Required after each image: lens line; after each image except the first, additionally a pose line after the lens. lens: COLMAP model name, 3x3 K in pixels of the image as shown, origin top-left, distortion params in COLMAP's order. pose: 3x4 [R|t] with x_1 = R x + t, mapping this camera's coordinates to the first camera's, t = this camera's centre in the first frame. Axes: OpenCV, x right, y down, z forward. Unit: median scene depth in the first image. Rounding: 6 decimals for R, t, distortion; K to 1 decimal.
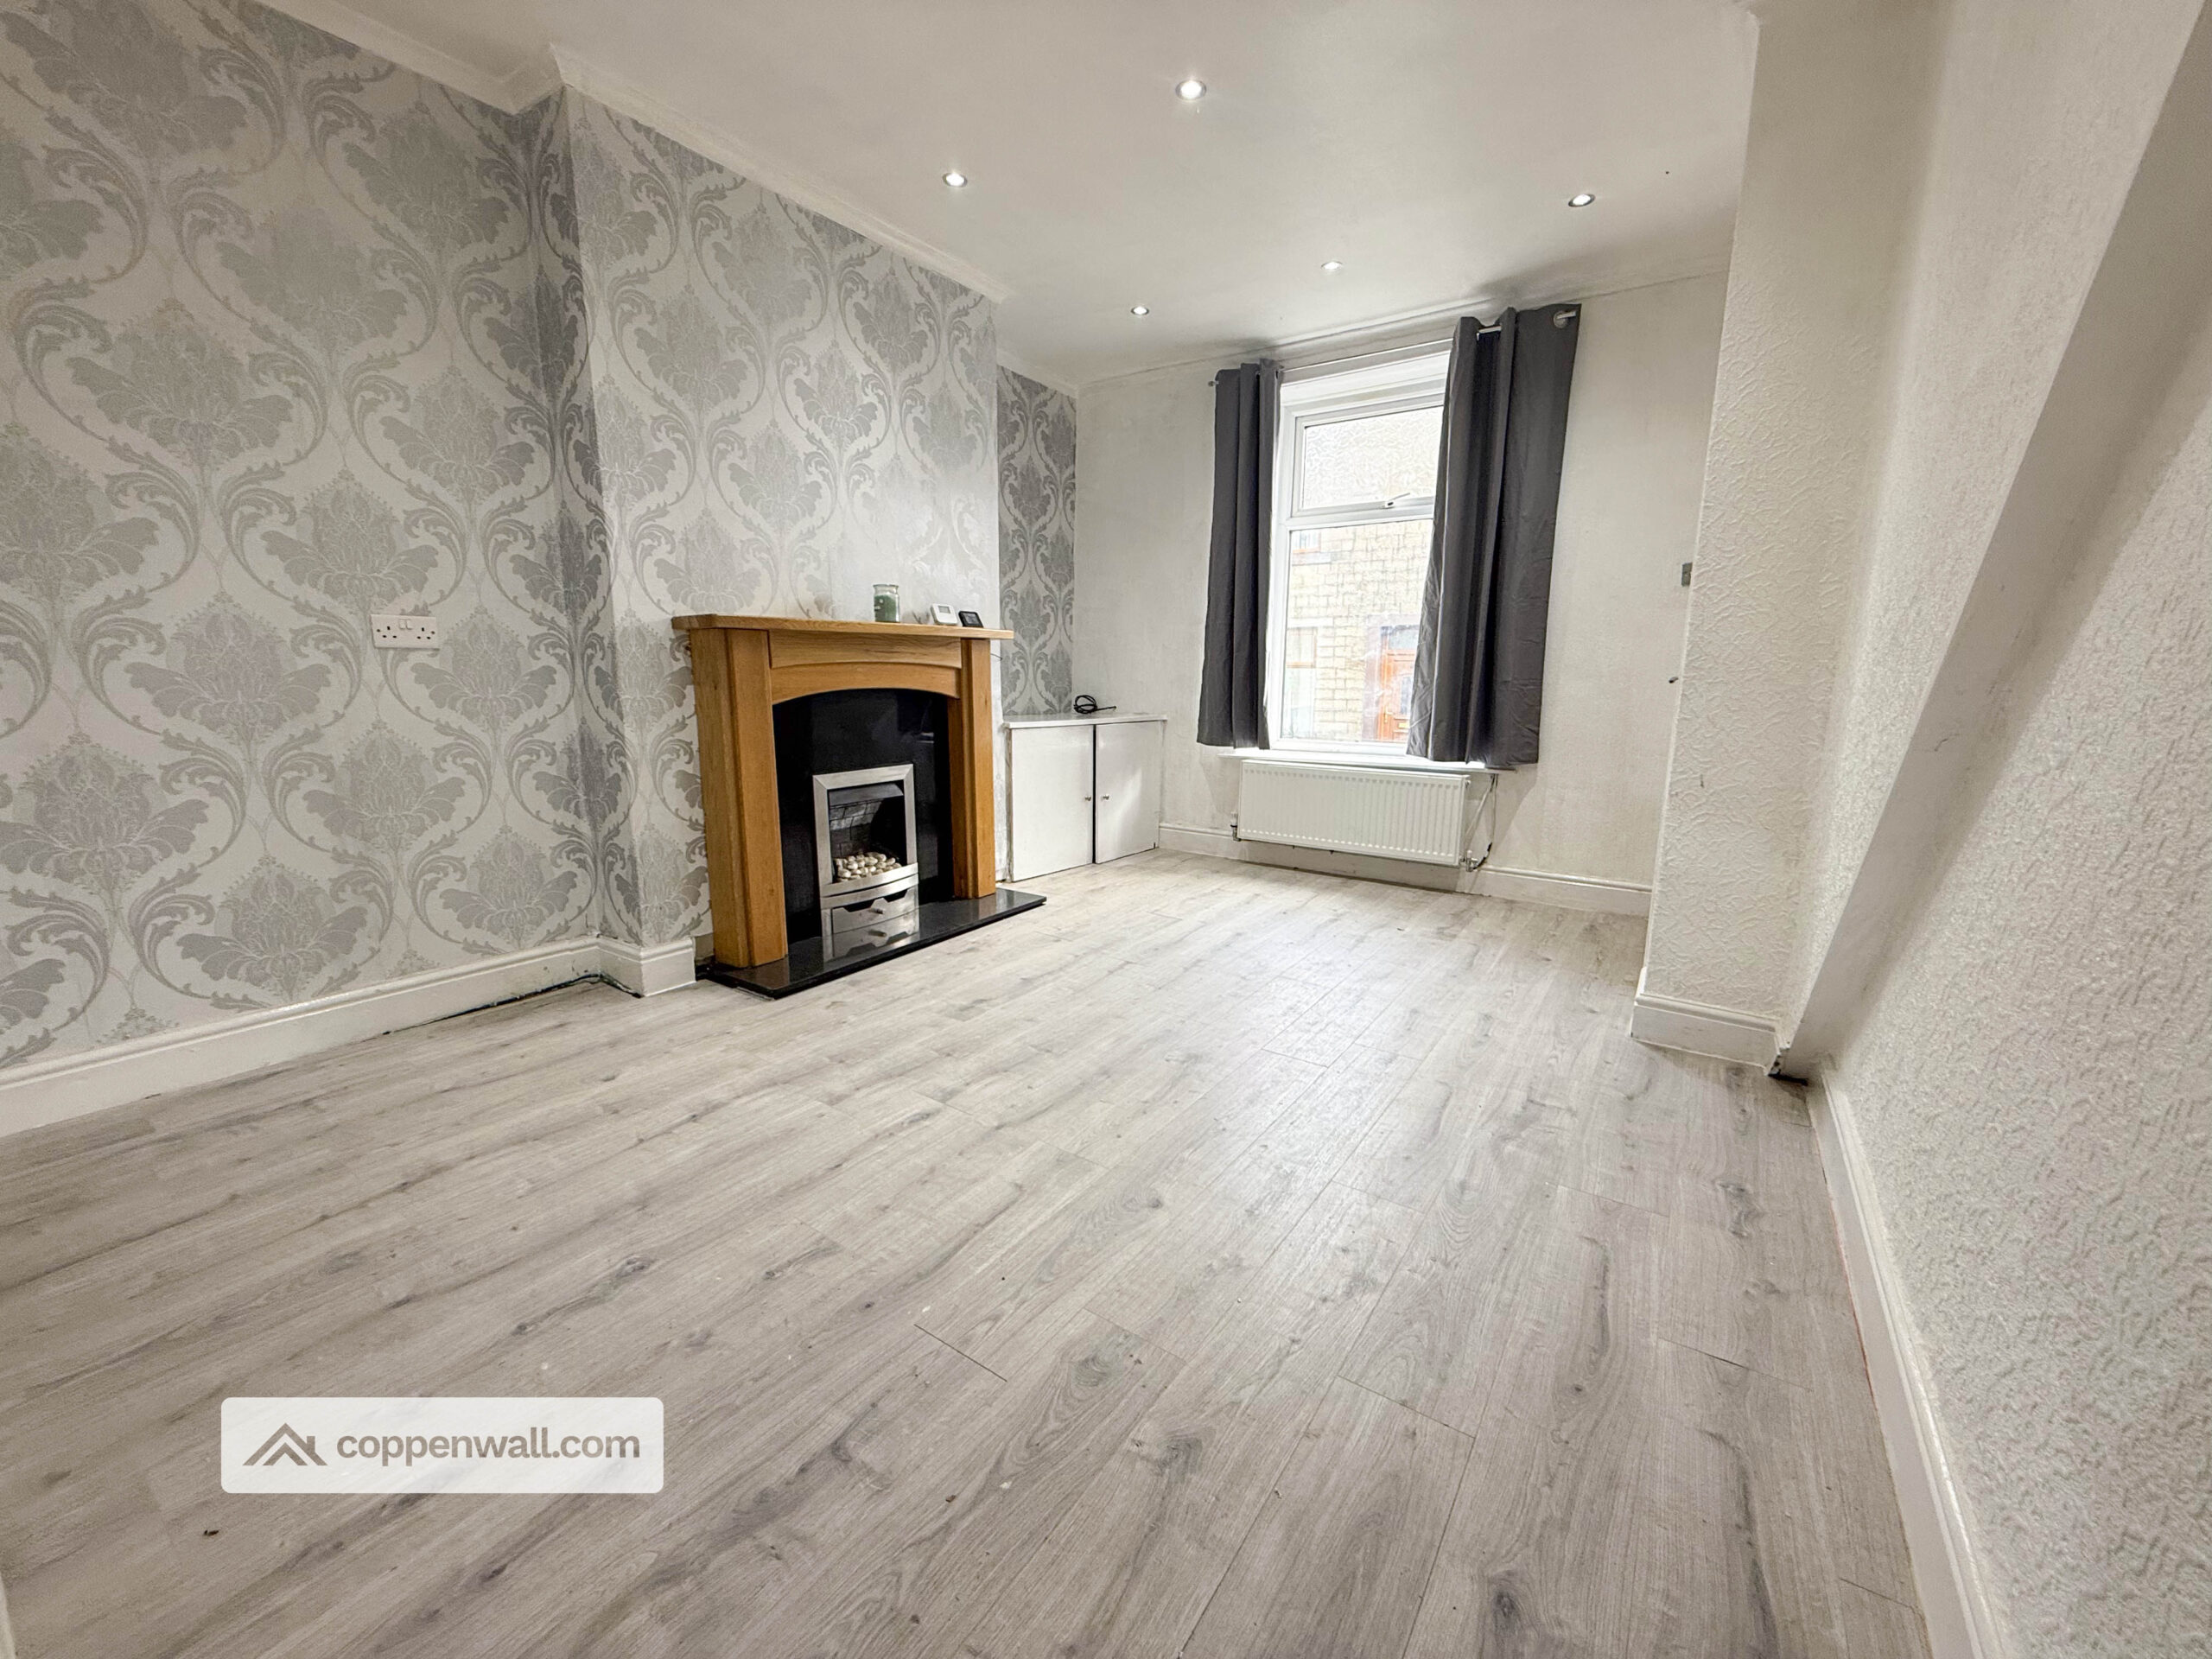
lens RADIAL K [[880.8, 0, 1101.1], [0, 880.8, 834.3], [0, 0, 1]] dist [0.000201, -0.000190]
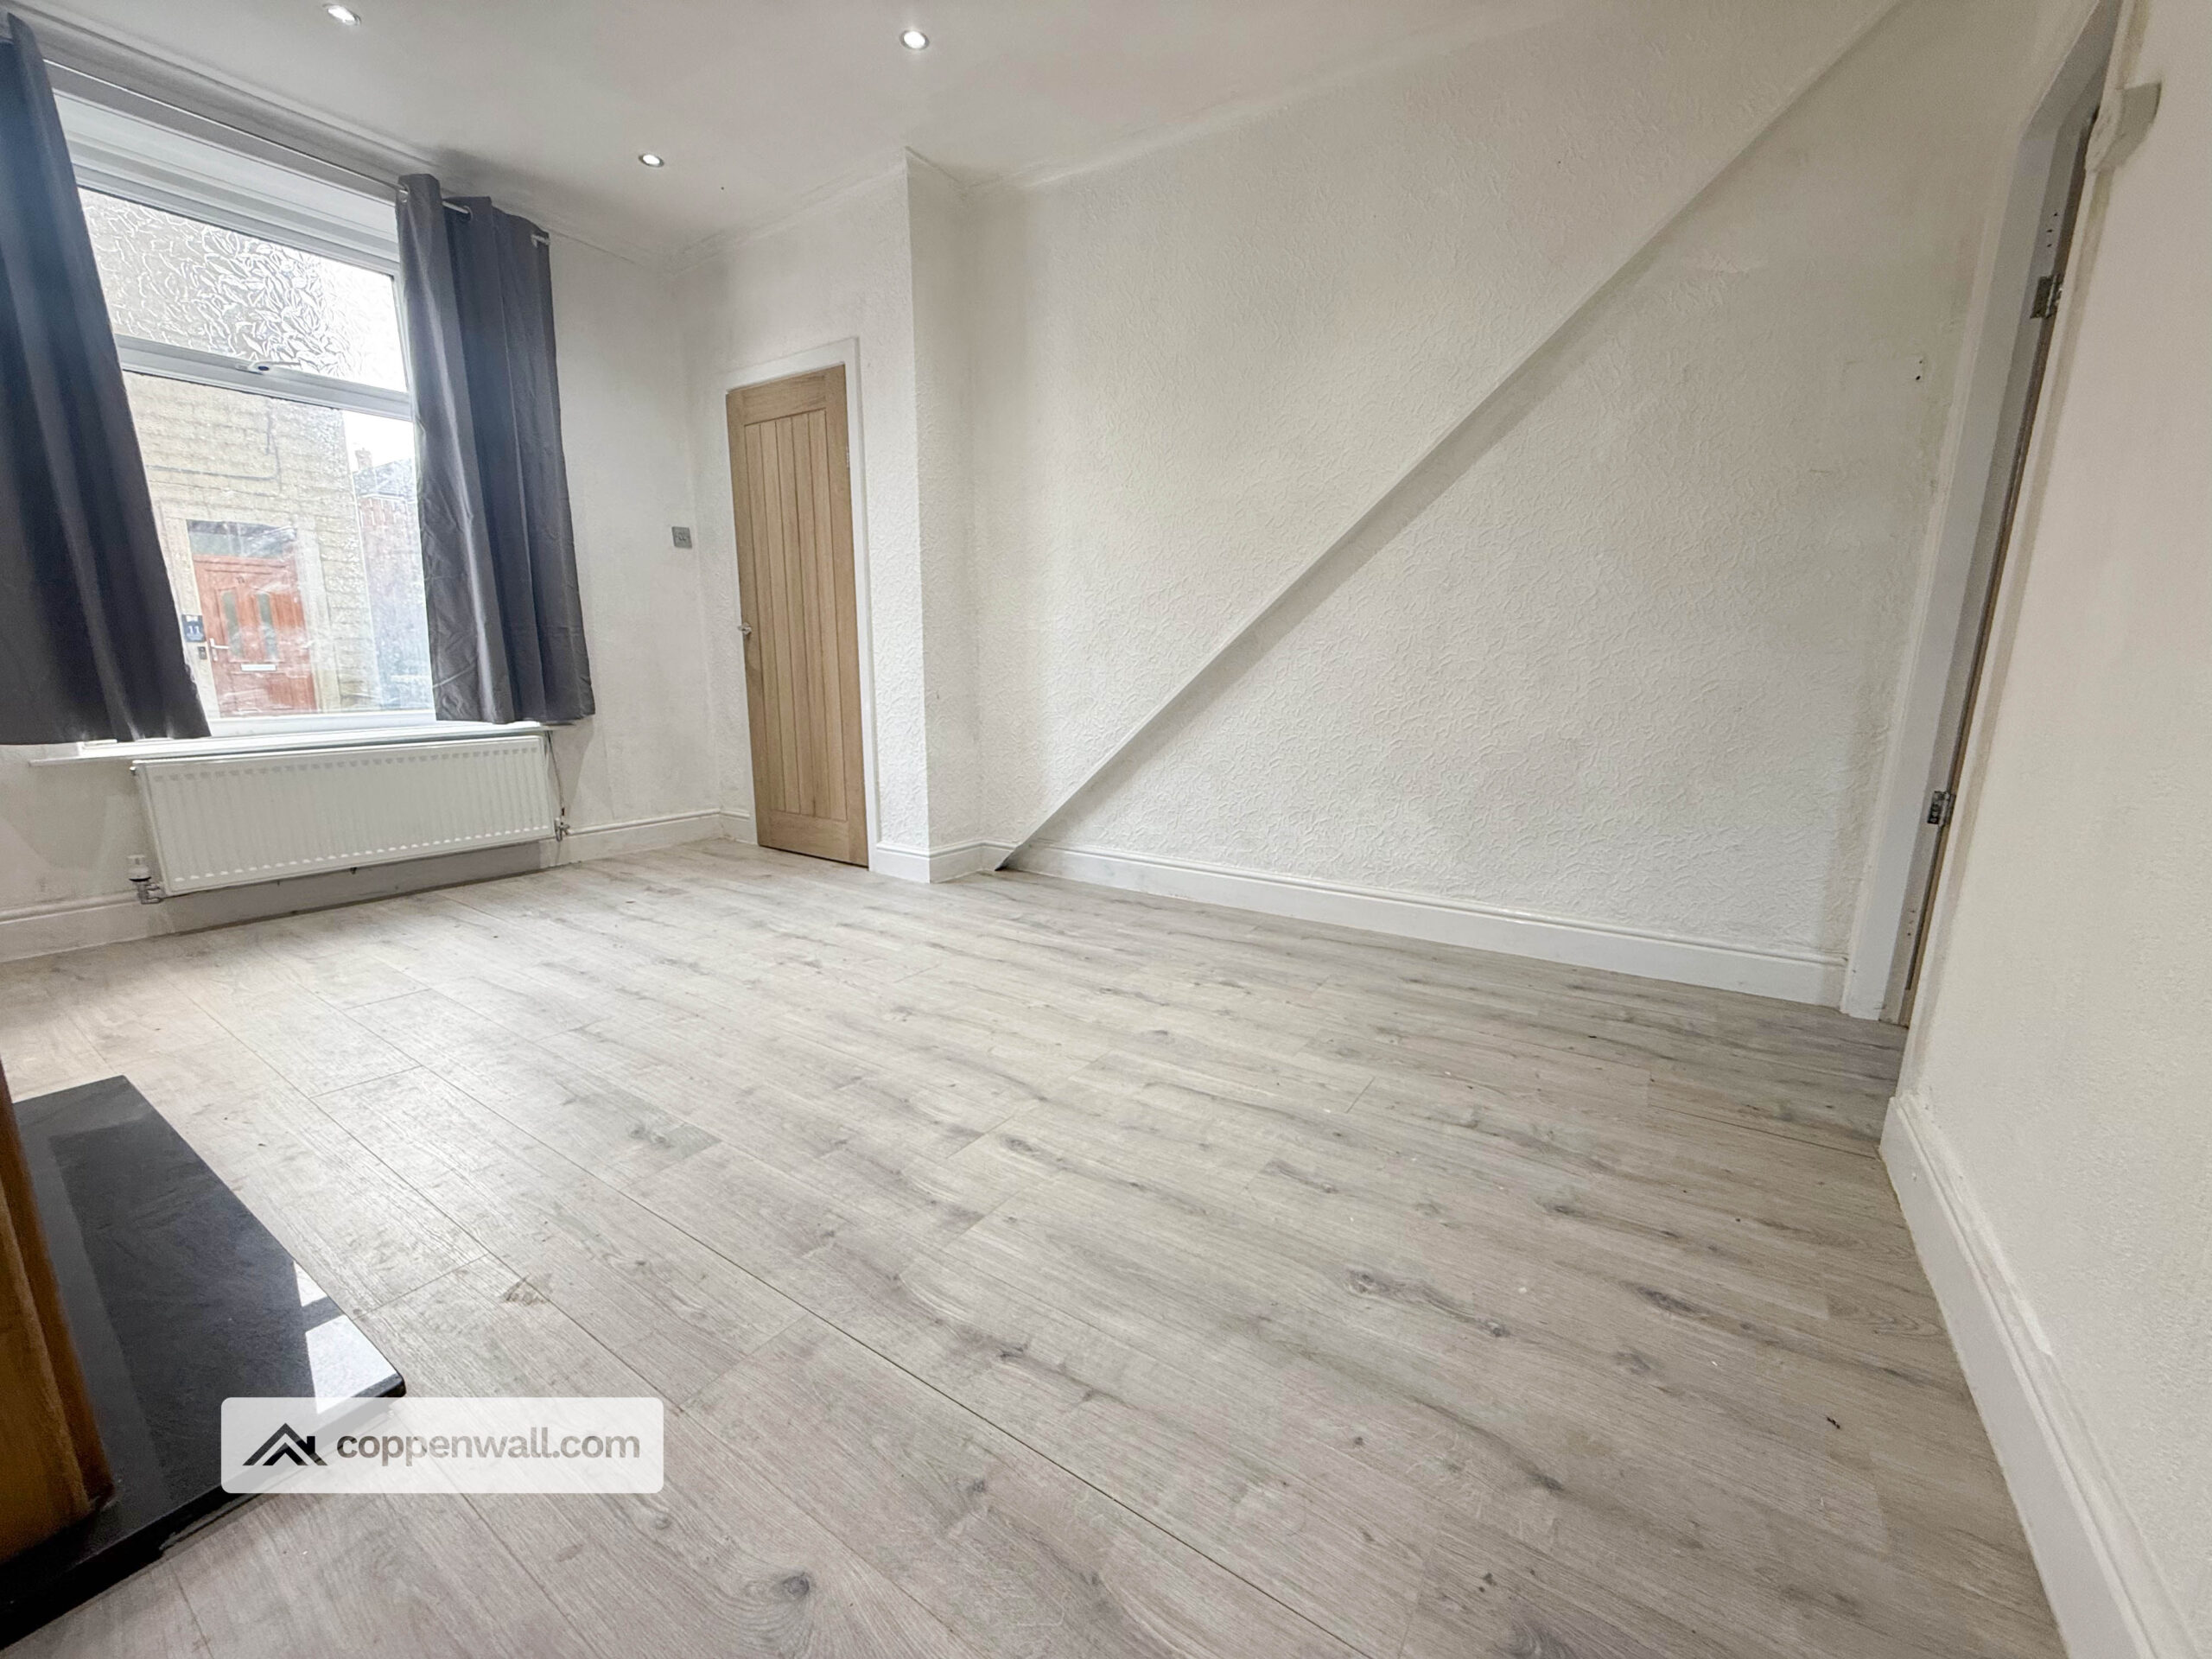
lens RADIAL K [[880.8, 0, 1101.9], [0, 880.8, 832.7], [0, 0, 1]] dist [0.000201, -0.000190]
pose [[-0.018386, -0.206355, 0.978305, -0.701503], [0.174504, 0.962789, 0.206361, -0.081377], [-0.984485, 0.174513, 0.018308, 0.643167]]
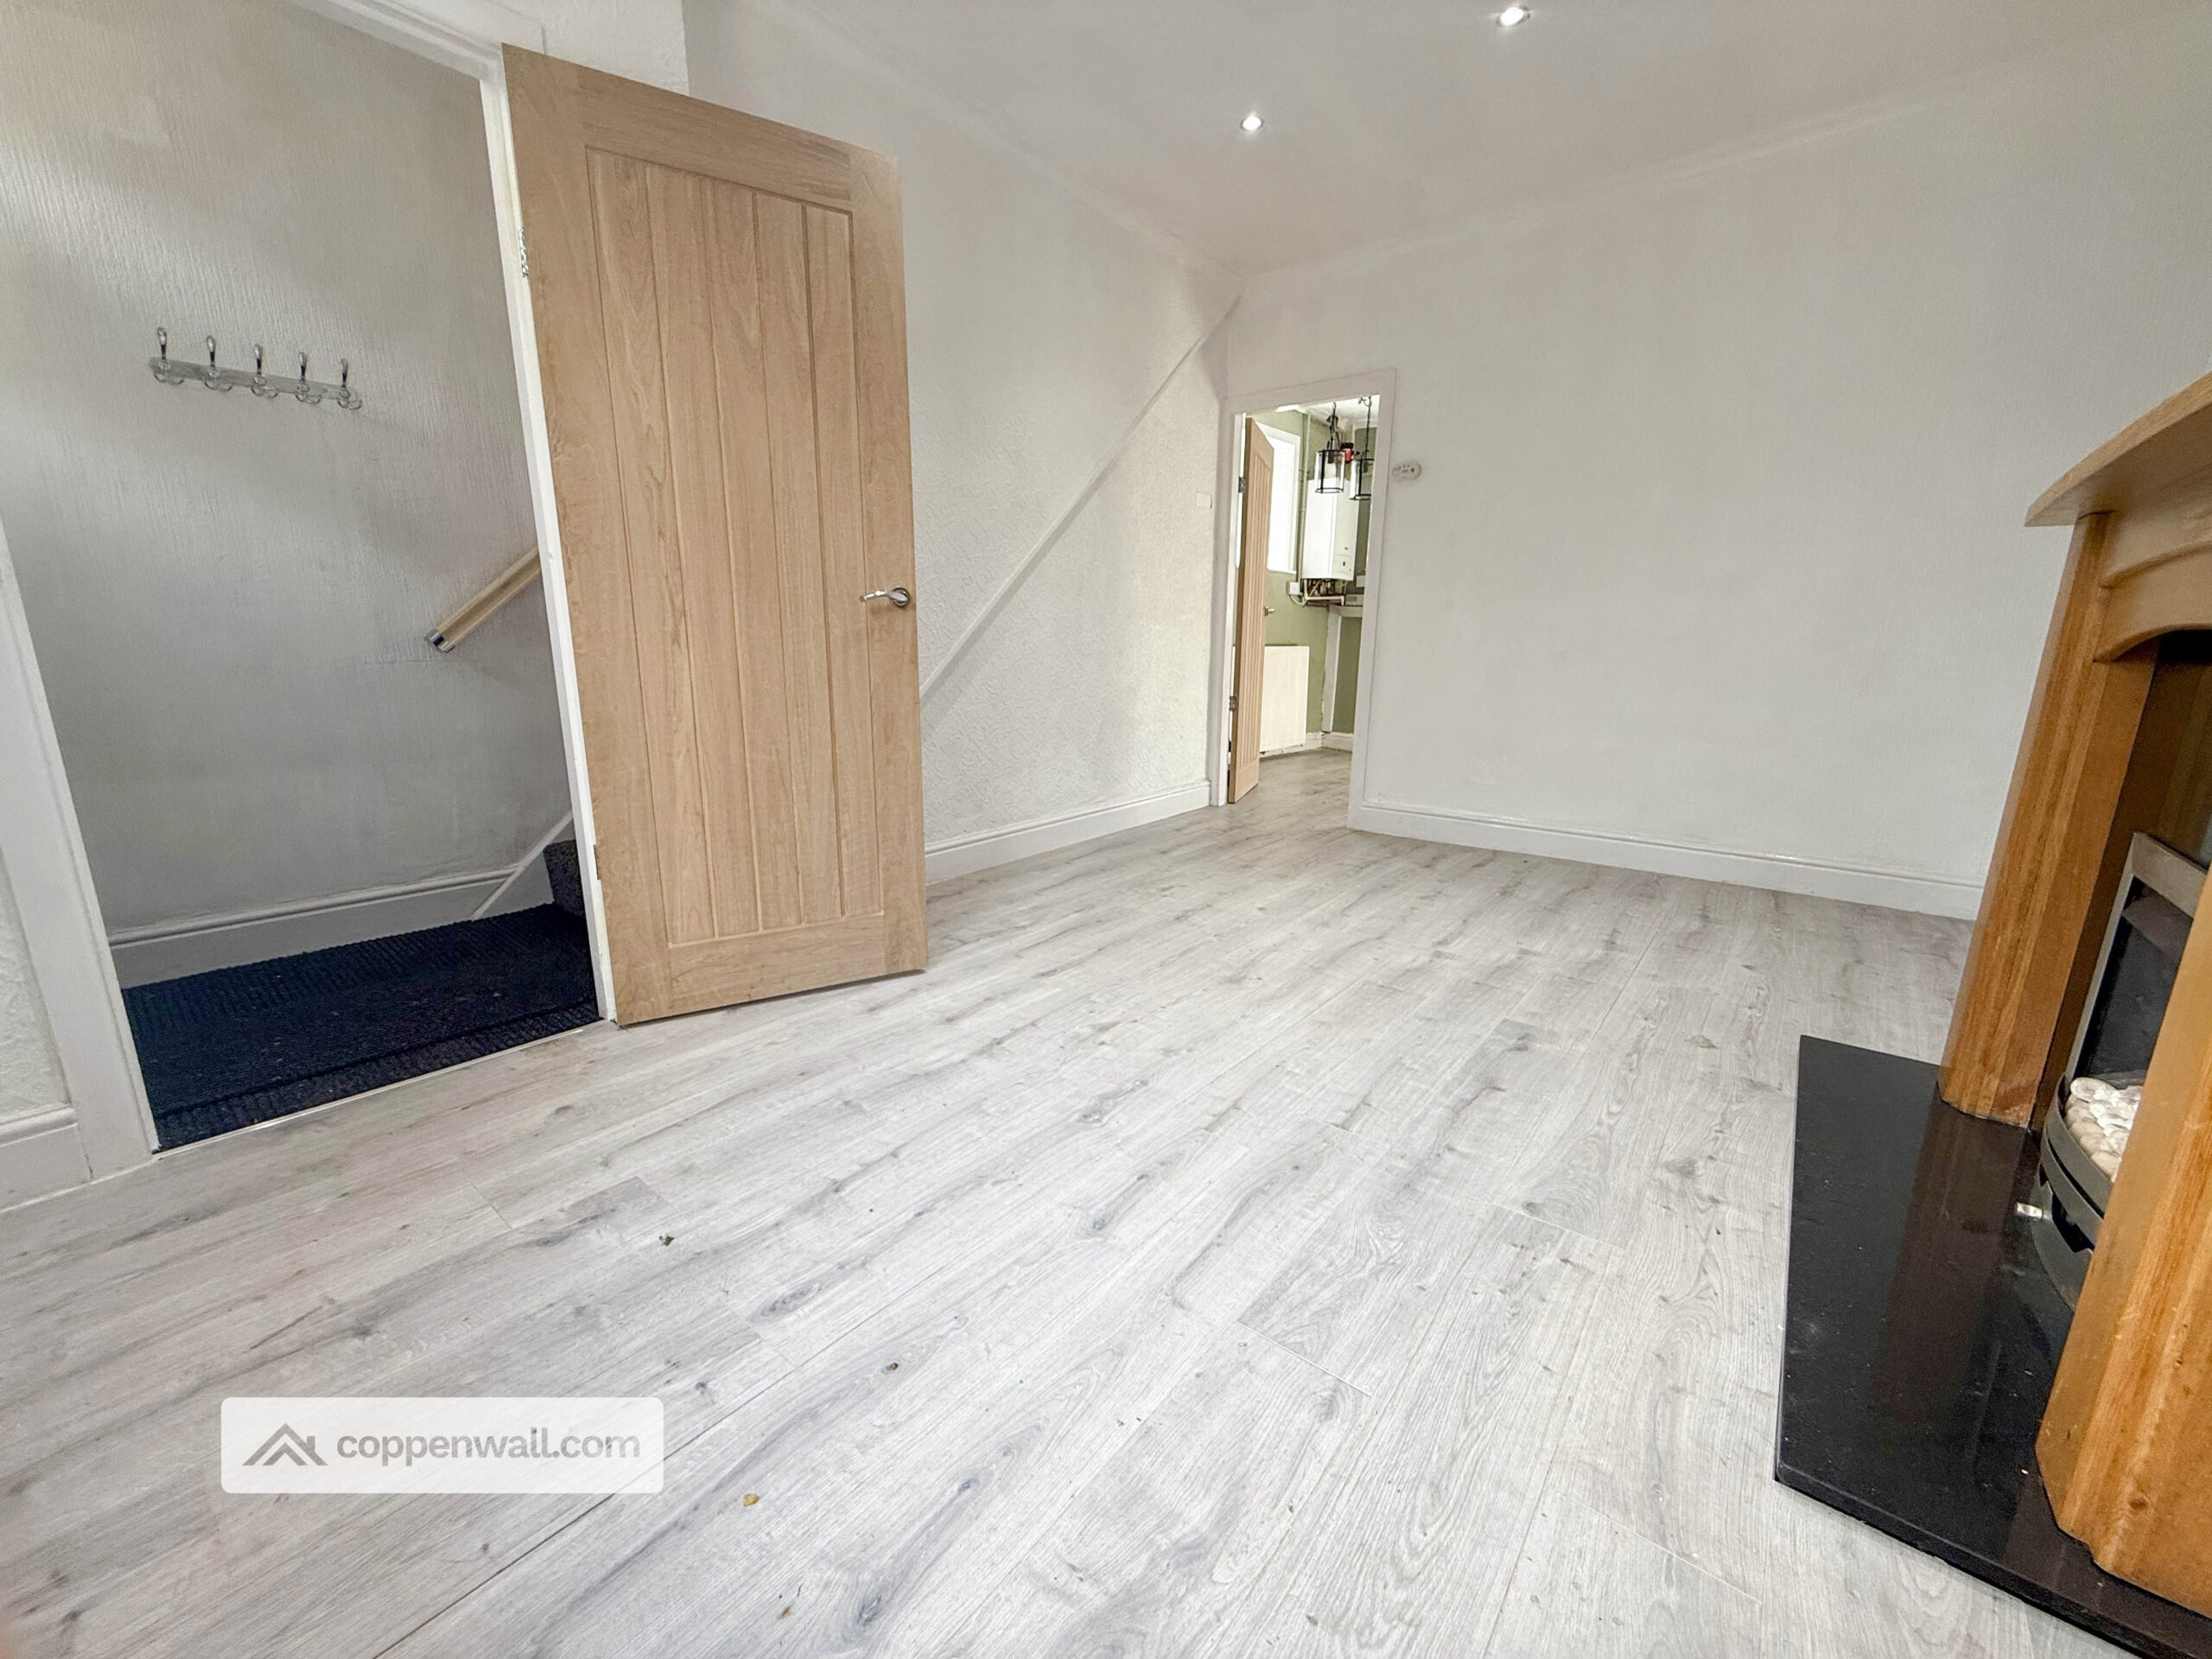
lens RADIAL K [[880.8, 0, 1099.9], [0, 880.8, 834.0], [0, 0, 1]] dist [0.000201, -0.000190]
pose [[-0.996846, -0.035977, 0.070741, 0.170006], [-0.004769, 0.916890, 0.399111, -0.270835], [-0.079221, 0.397514, -0.914170, 1.645757]]
